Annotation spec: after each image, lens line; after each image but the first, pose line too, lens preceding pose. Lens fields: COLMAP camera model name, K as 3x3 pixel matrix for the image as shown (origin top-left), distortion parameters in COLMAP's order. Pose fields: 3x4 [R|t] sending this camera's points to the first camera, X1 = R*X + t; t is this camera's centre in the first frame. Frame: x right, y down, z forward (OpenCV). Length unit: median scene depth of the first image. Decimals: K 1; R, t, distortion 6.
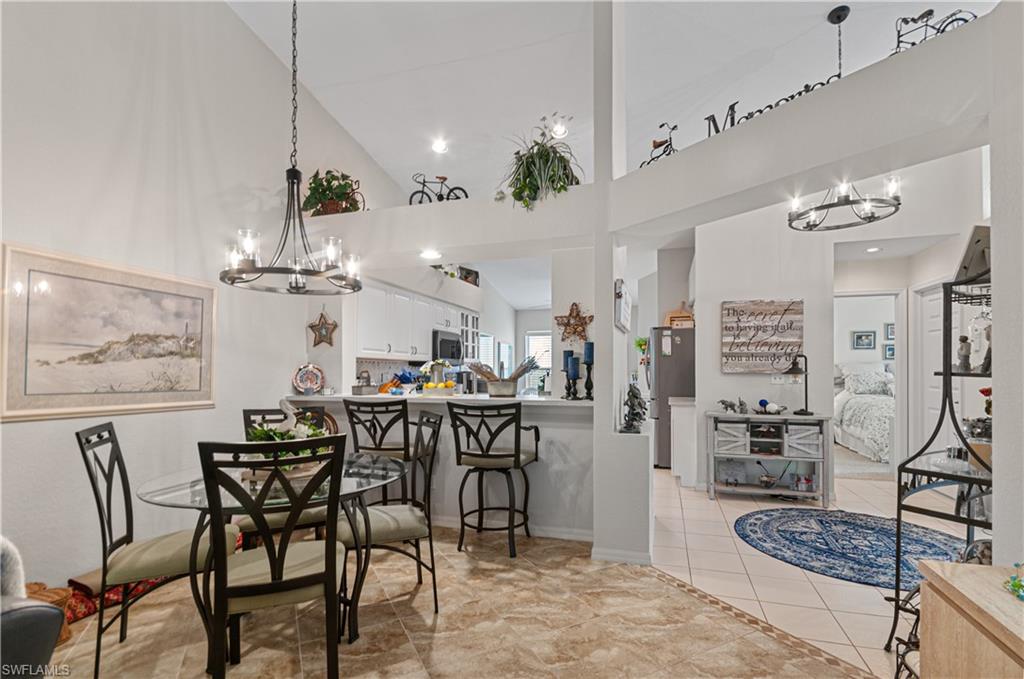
lens RADIAL K [[474.3, 0, 515.8], [0, 474.3, 369.6], [0, 0, 1]] dist [-0.004444, -0.000356]
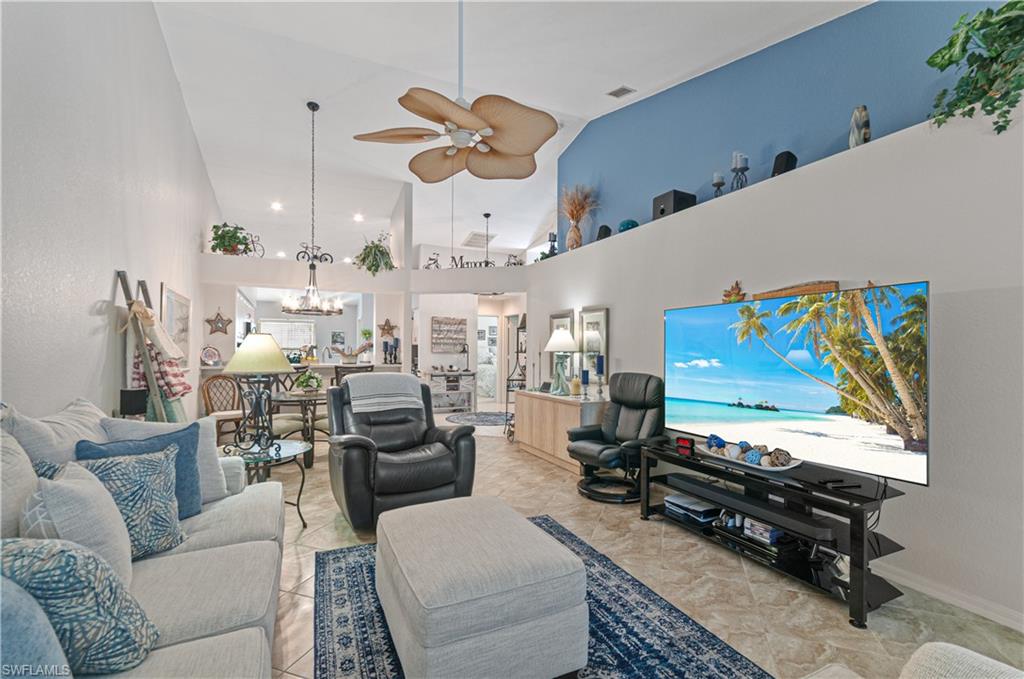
lens RADIAL K [[450.4, 0, 516.9], [0, 450.4, 351.3], [0, 0, 1]] dist [0.001823, 0.000203]
pose [[0.728245, 0.004052, 0.685305, -0.809768], [-0.005886, 0.999983, 0.000343, 0.000175], [-0.685292, -0.004284, 0.728256, -0.839356]]
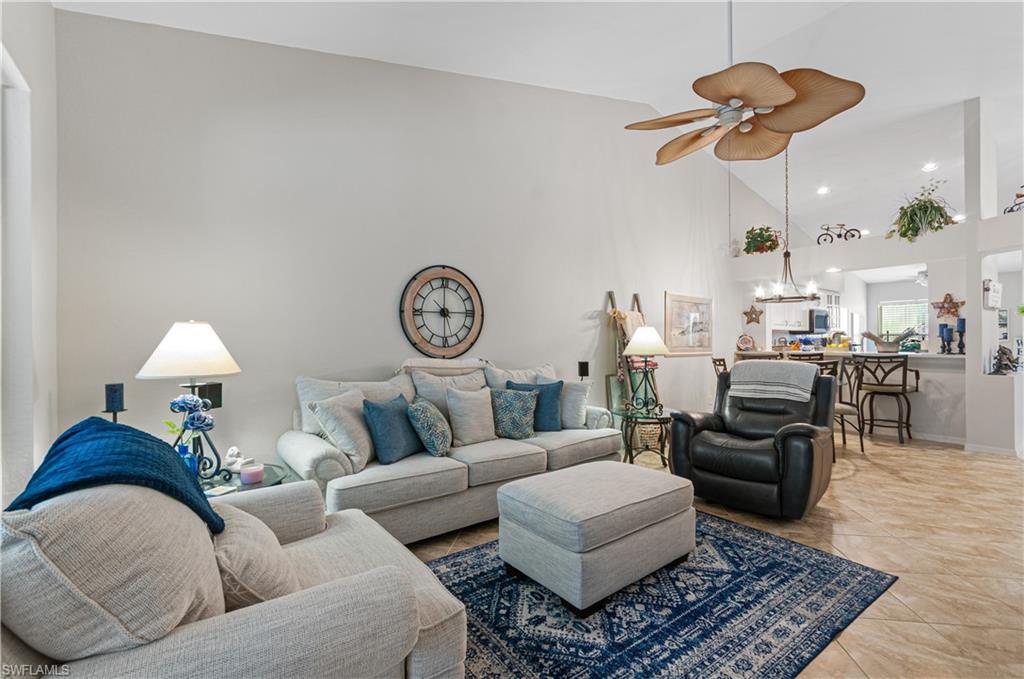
lens RADIAL K [[452.0, 0, 513.7], [0, 452.0, 338.1], [0, 0, 1]] dist [0.000967, 0.000239]
pose [[0.816068, -0.006194, -0.577923, -0.182485], [0.007486, 0.999972, -0.000147, -0.002613], [0.577907, -0.004206, 0.816092, -1.041257]]
